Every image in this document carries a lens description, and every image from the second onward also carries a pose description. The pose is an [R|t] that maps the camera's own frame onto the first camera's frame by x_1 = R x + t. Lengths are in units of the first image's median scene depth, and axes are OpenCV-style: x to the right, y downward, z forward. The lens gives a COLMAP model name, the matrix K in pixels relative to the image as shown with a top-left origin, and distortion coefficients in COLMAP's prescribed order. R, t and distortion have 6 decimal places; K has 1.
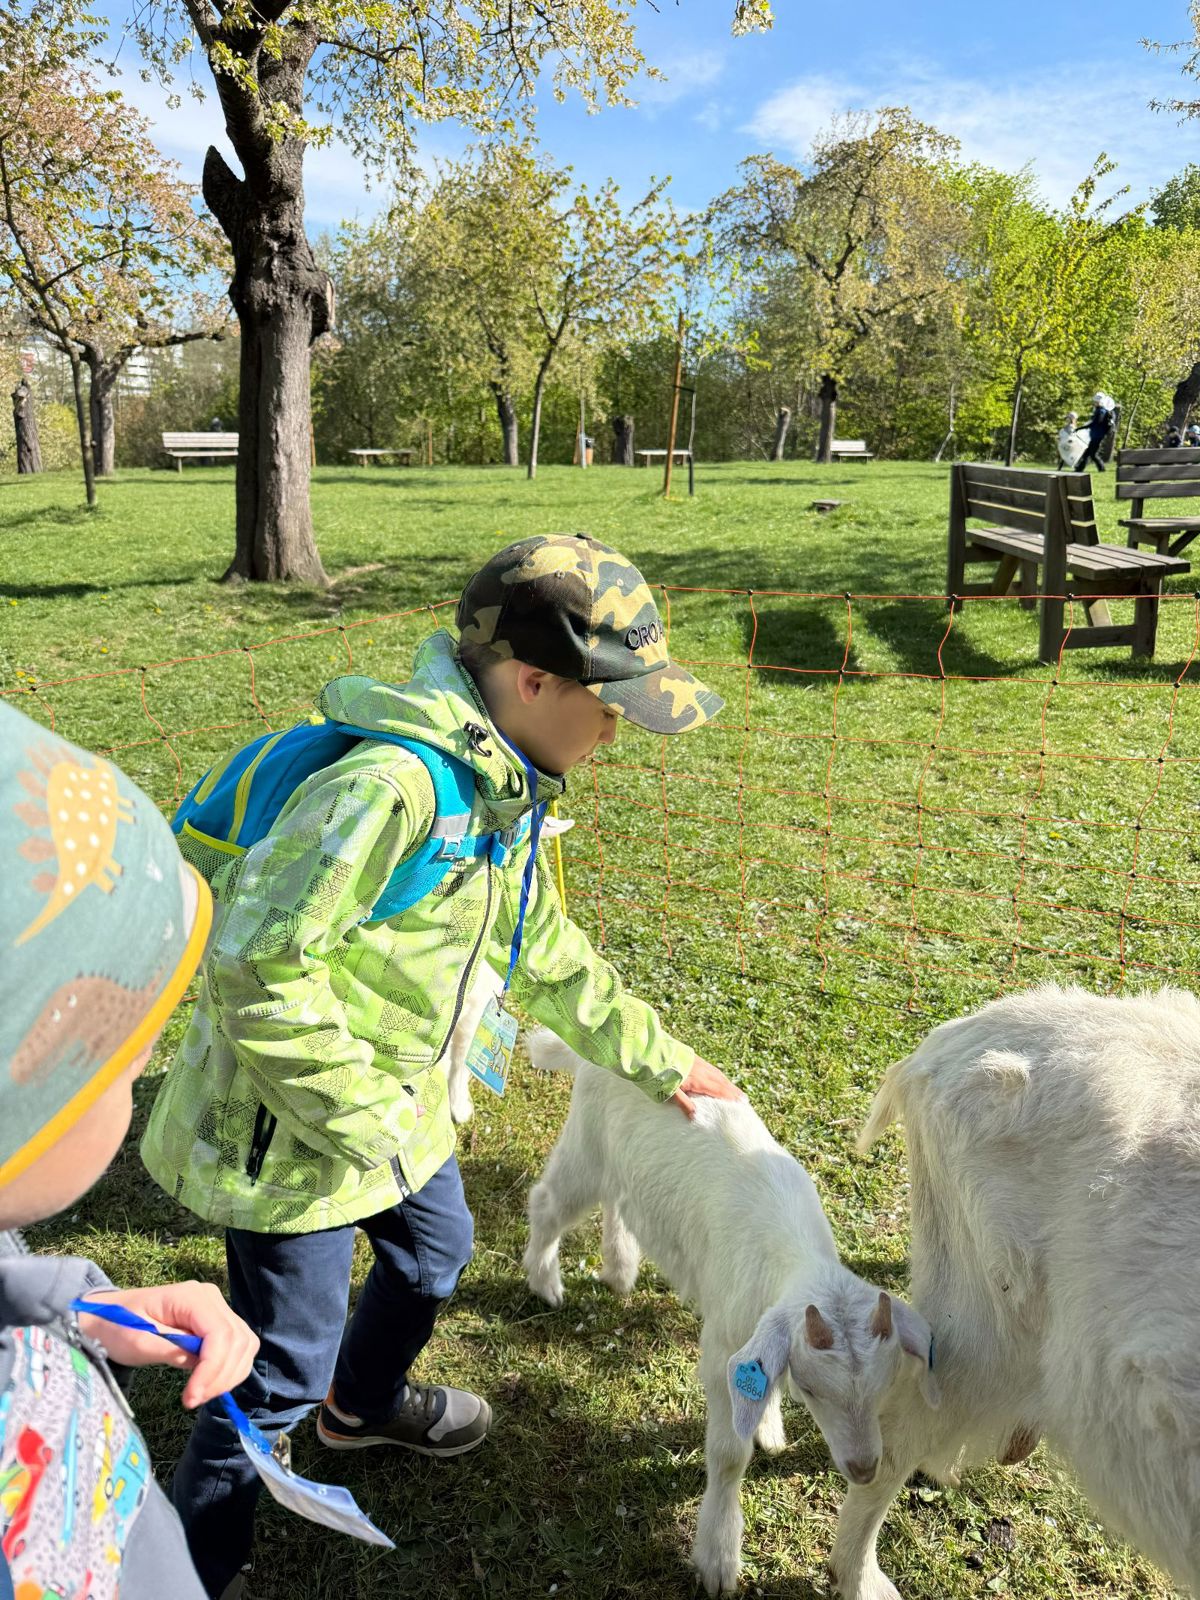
lens RADIAL K [[1123.3, 0, 589.1], [0, 1123.3, 800.6], [0, 0, 1]] dist [0.016086, -0.026524]
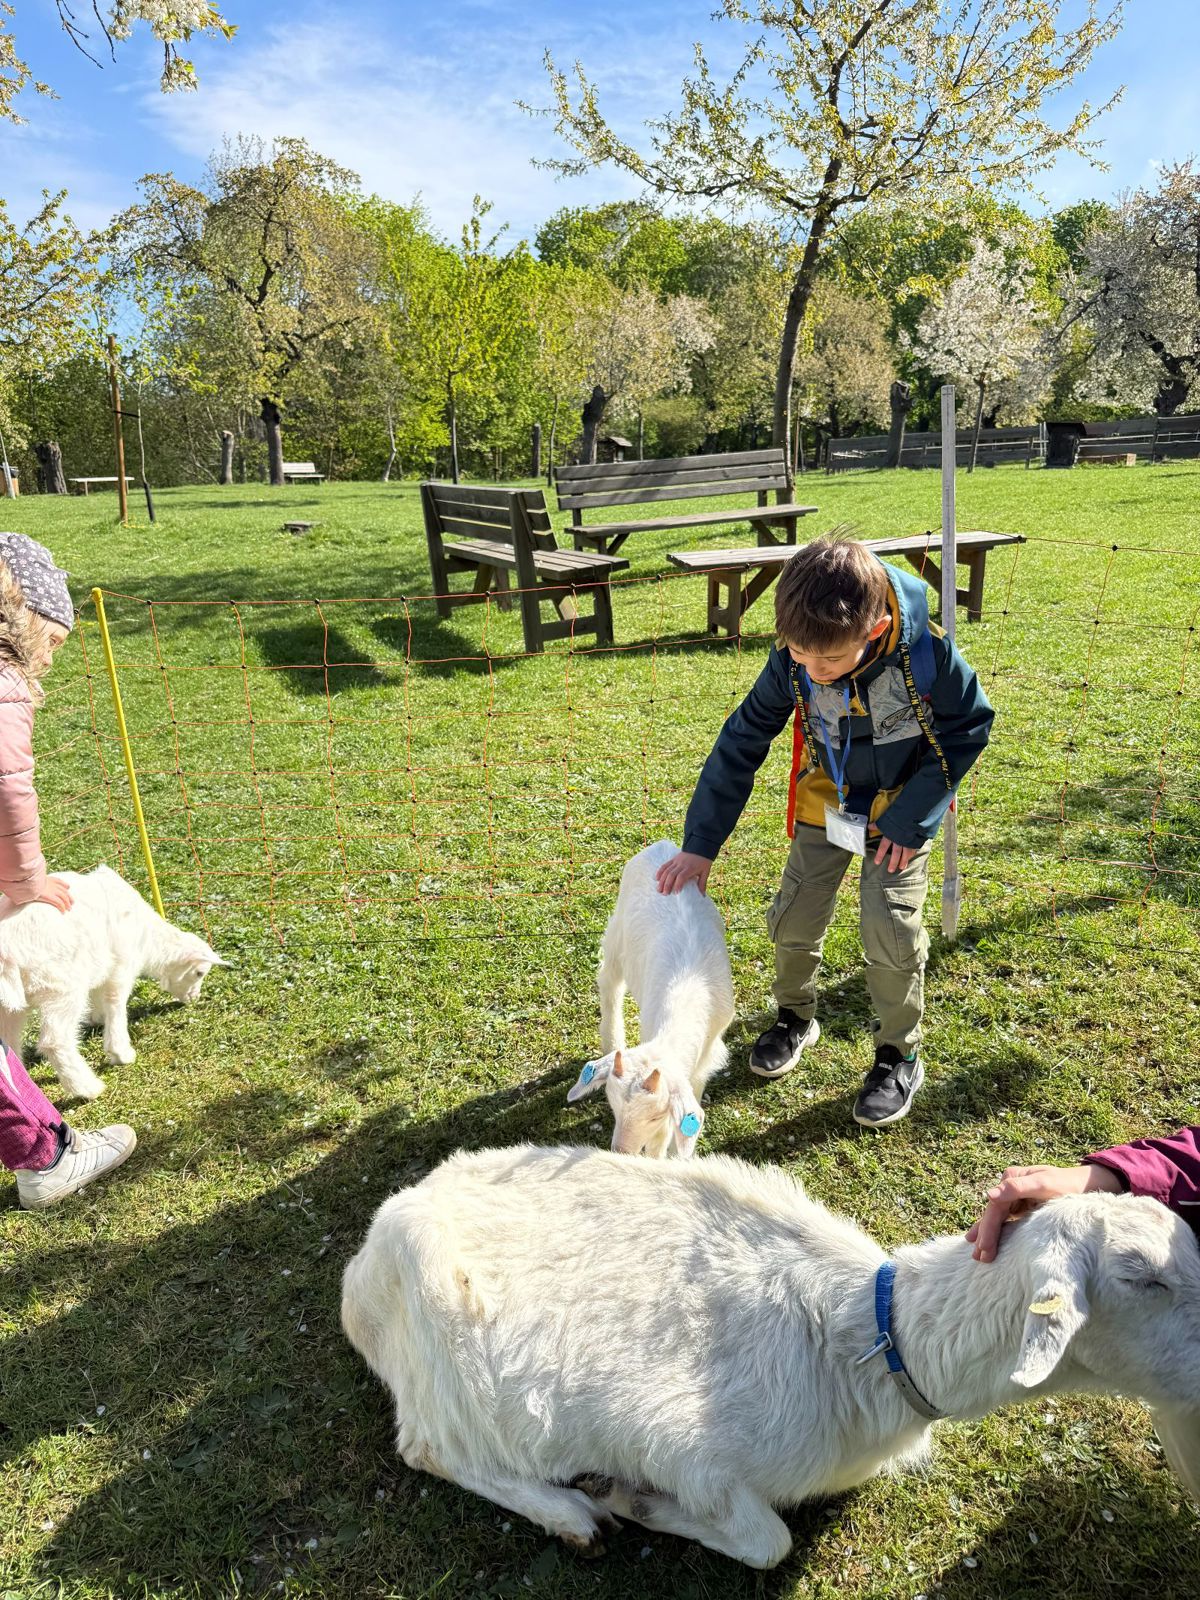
lens RADIAL K [[1123.3, 0, 597.3], [0, 1123.3, 806.2], [0, 0, 1]] dist [0.016086, -0.026524]
pose [[0.891523, -0.157602, 0.424674, -0.017877], [0.162873, 0.986352, 0.024127, 0.005509], [-0.422681, 0.047658, 0.905025, -0.023236]]
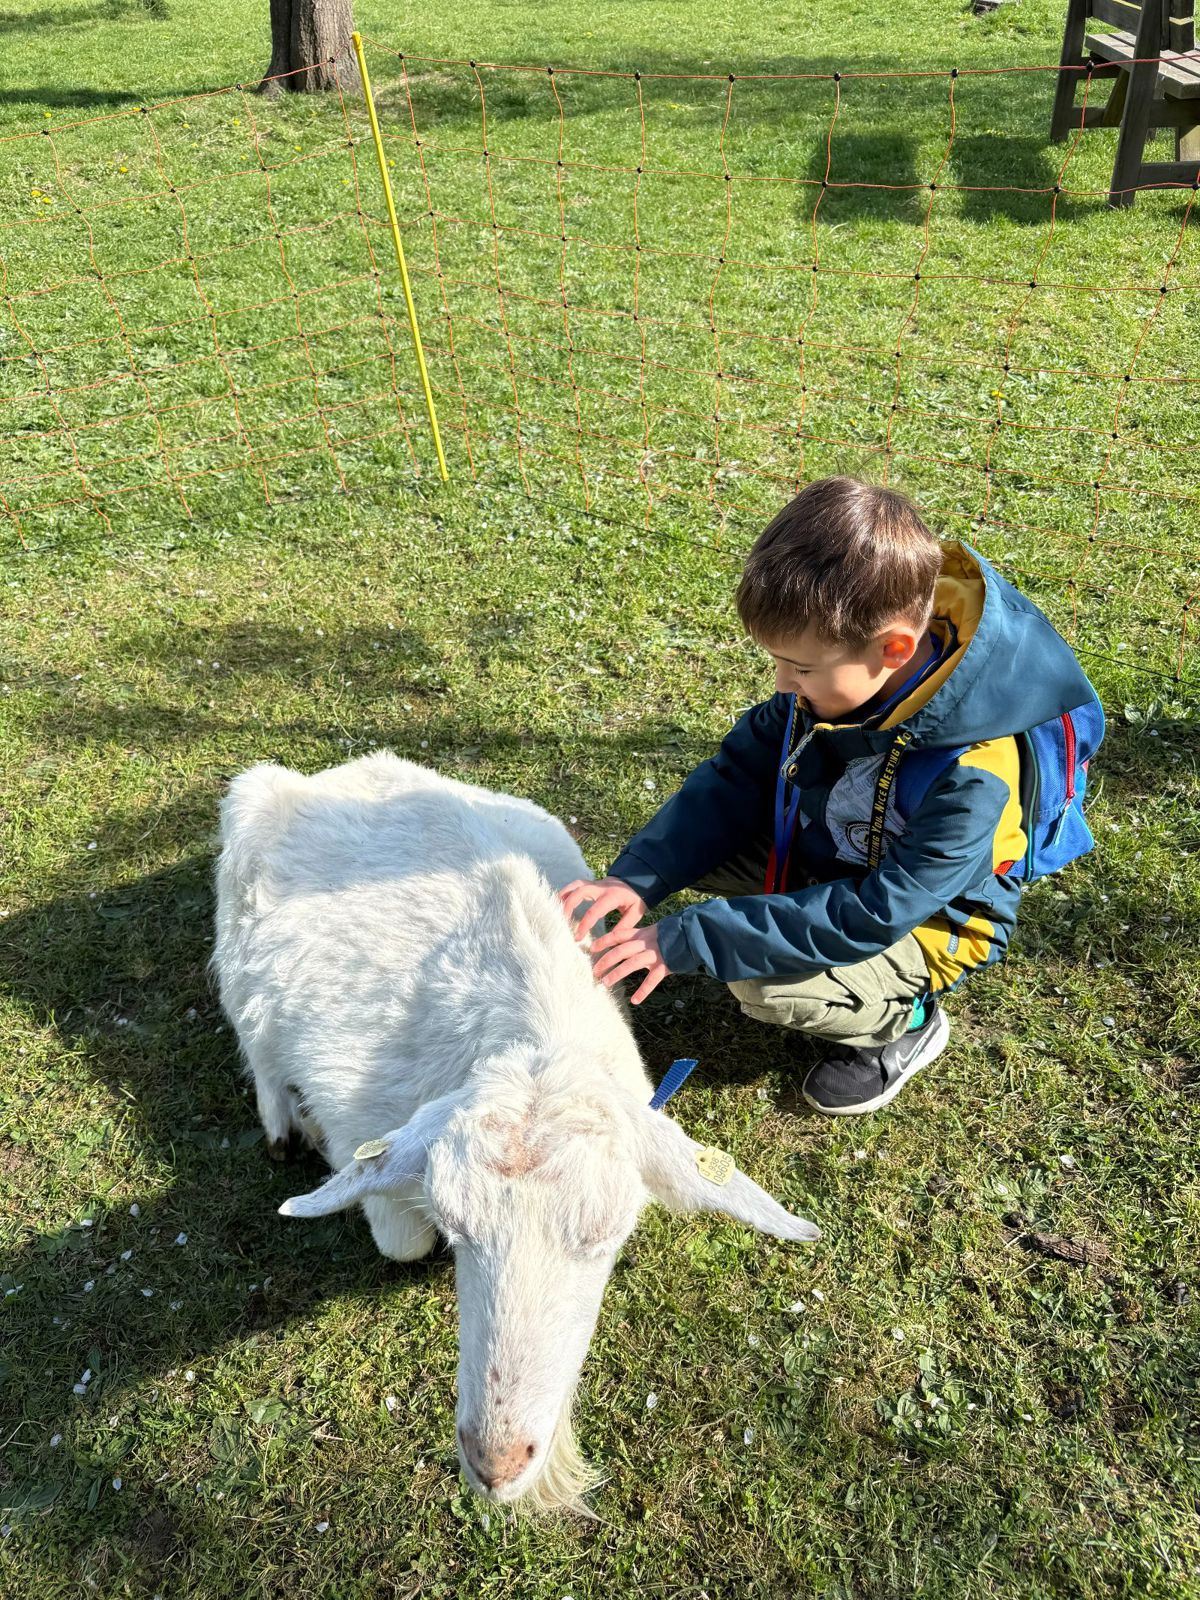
lens RADIAL K [[1123.3, 0, 616.5], [0, 1123.3, 784.1], [0, 0, 1]] dist [0.016086, -0.026524]
pose [[0.993025, 0.072522, -0.092957, 0.047909], [-0.036350, 0.938352, 0.343764, 0.005628], [0.112157, -0.337988, 0.934444, -0.010517]]
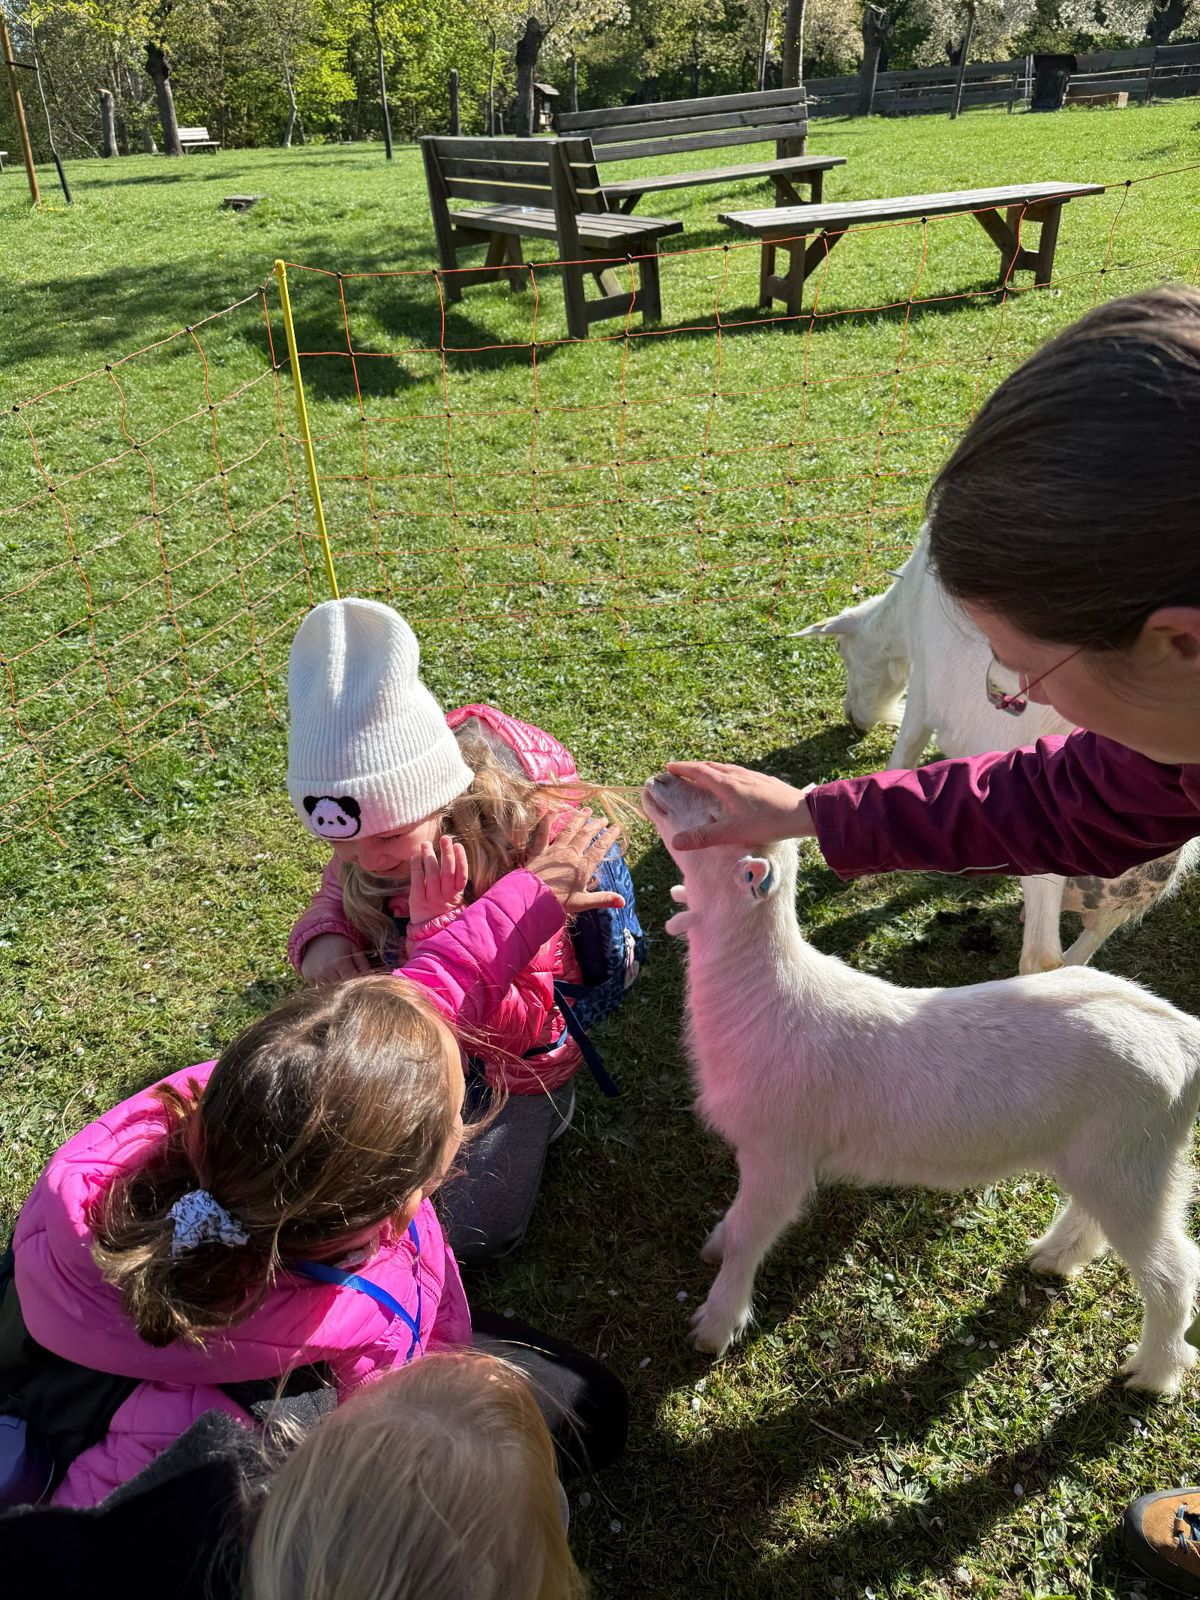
lens RADIAL K [[1123.3, 0, 588.8], [0, 1123.3, 803.5], [0, 0, 1]] dist [0.016086, -0.026524]
pose [[0.862151, -0.302330, 0.406561, -0.053602], [0.199978, 0.940357, 0.275204, -0.000378], [-0.465515, -0.155965, 0.871189, 0.001997]]
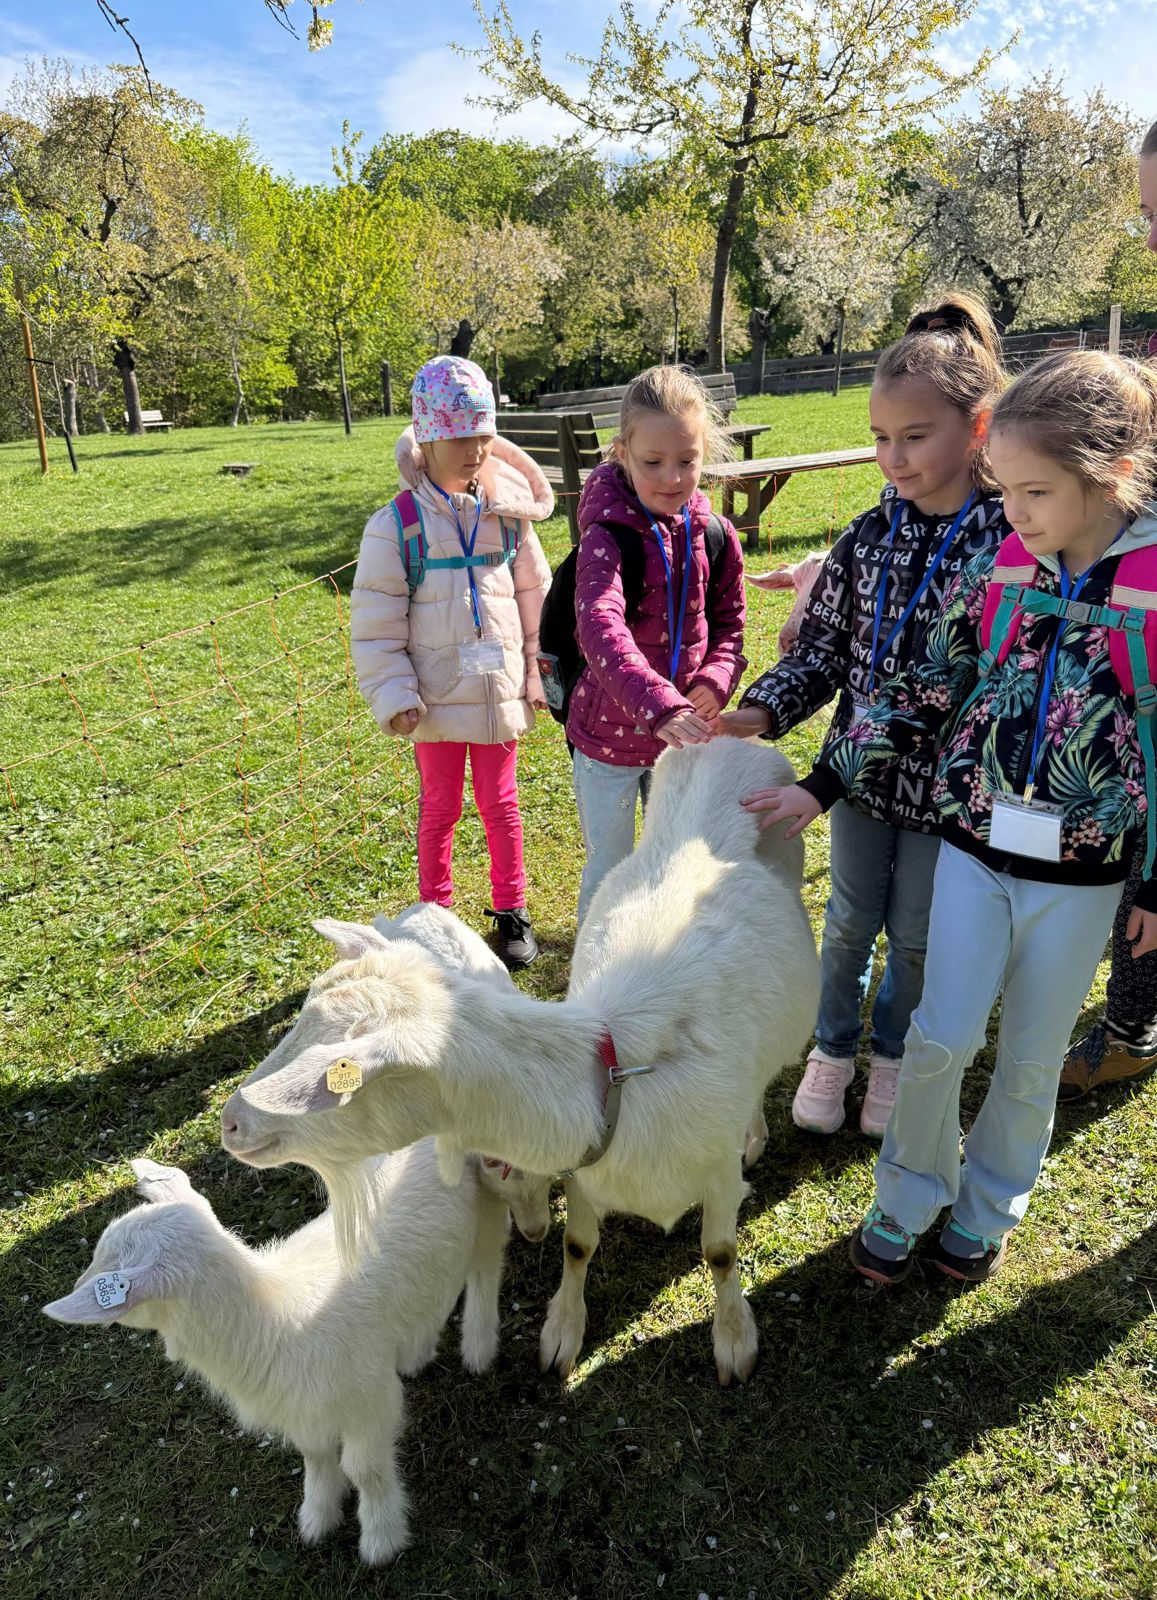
lens RADIAL K [[1127.7, 0, 603.4], [0, 1127.7, 804.4], [0, 0, 1]] dist [-0.007372, 0.001630]
pose [[0.814012, -0.247148, 0.525645, -0.115630], [0.230484, 0.968103, 0.098256, 0.009005], [-0.533163, 0.041171, 0.845010, -0.032090]]
